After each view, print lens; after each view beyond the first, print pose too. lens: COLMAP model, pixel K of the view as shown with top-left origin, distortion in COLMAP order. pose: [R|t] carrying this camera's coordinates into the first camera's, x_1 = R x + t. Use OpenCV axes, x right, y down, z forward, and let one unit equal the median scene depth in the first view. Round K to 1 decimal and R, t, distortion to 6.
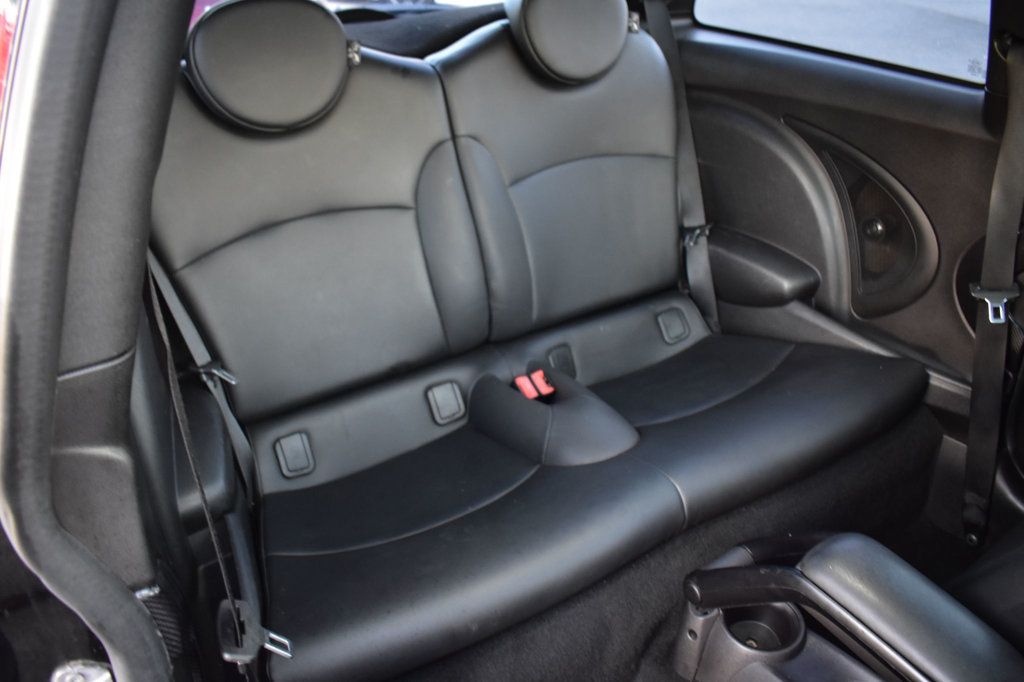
lens RADIAL K [[791.0, 0, 510.4], [0, 791.0, 341.1], [0, 0, 1]] dist [-0.094351, 0.010703]
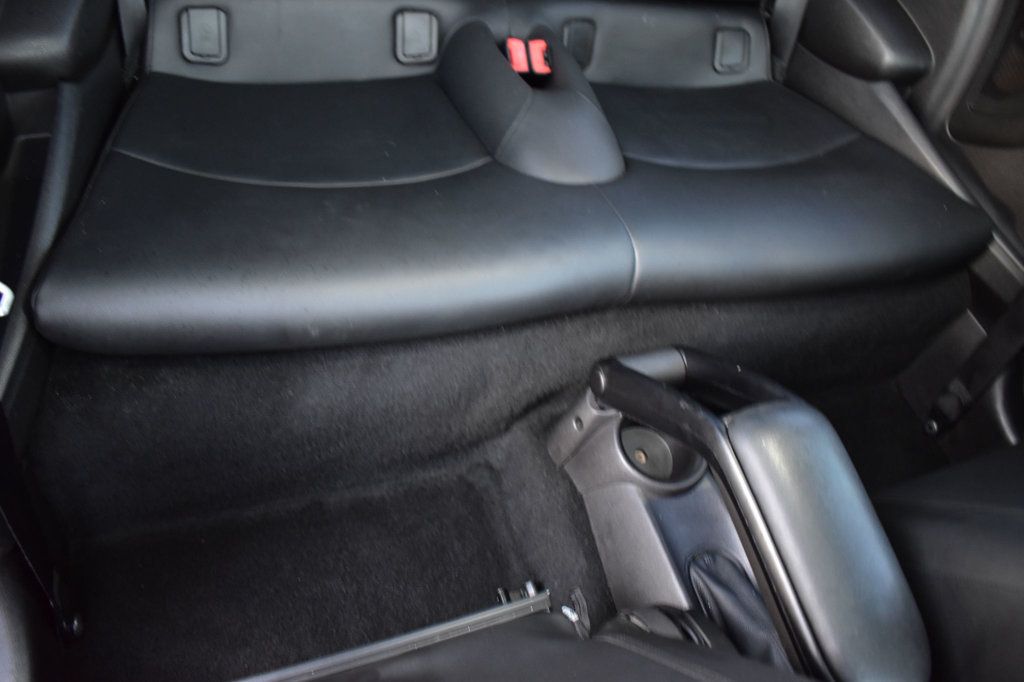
lens RADIAL K [[791.0, 0, 508.2], [0, 791.0, 347.9], [0, 0, 1]] dist [-0.094351, 0.010703]
pose [[0.934157, 0.349594, 0.071650, 0.062065], [-0.347534, 0.845615, 0.405161, -0.006058], [0.081054, -0.403385, 0.911434, 0.211523]]
